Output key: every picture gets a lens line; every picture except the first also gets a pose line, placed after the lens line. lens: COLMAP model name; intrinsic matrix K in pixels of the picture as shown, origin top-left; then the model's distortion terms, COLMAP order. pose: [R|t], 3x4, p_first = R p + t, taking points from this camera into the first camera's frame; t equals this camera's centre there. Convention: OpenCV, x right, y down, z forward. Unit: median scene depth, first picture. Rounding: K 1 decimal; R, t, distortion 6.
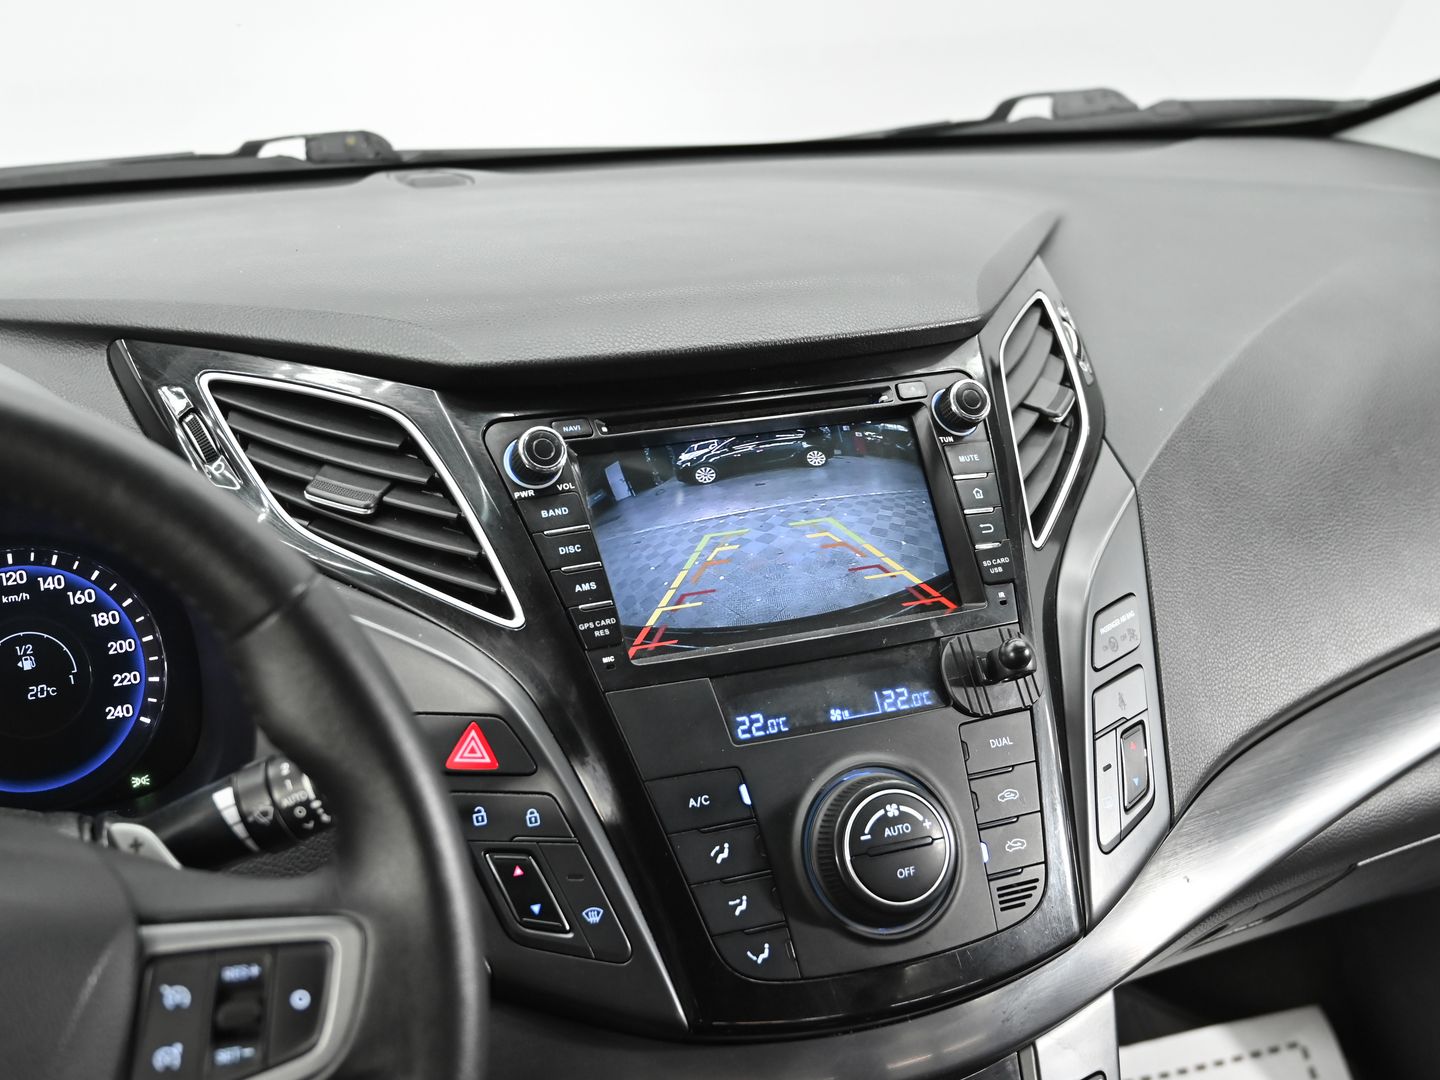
lens RADIAL K [[1895.3, 0, 720.0], [0, 1895.3, 540.0], [0, 0, 1]] dist [-0.015407, -0.024373]
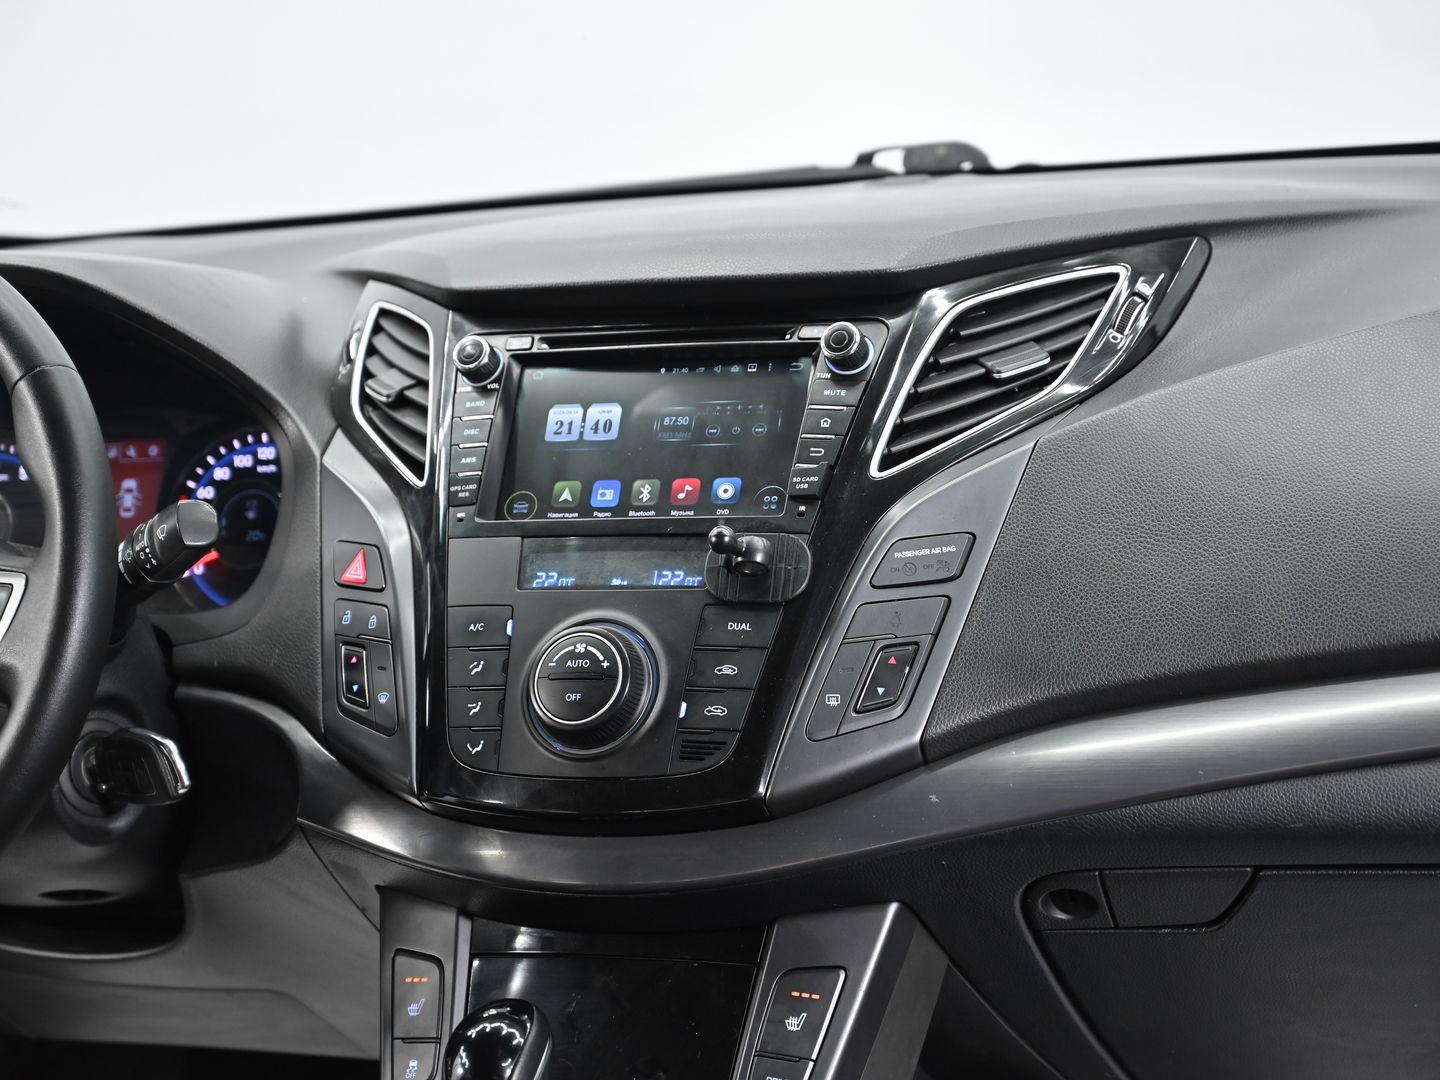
lens RADIAL K [[2931.9, 0, 720.0], [0, 2931.9, 540.0], [0, 0, 1]] dist [0.016416, 0.049528]
pose [[0.730284, 0.071555, -0.679386, 1.271495], [-0.145120, 0.988050, -0.051927, 0.142237], [0.667552, 0.136514, 0.731942, -0.284379]]
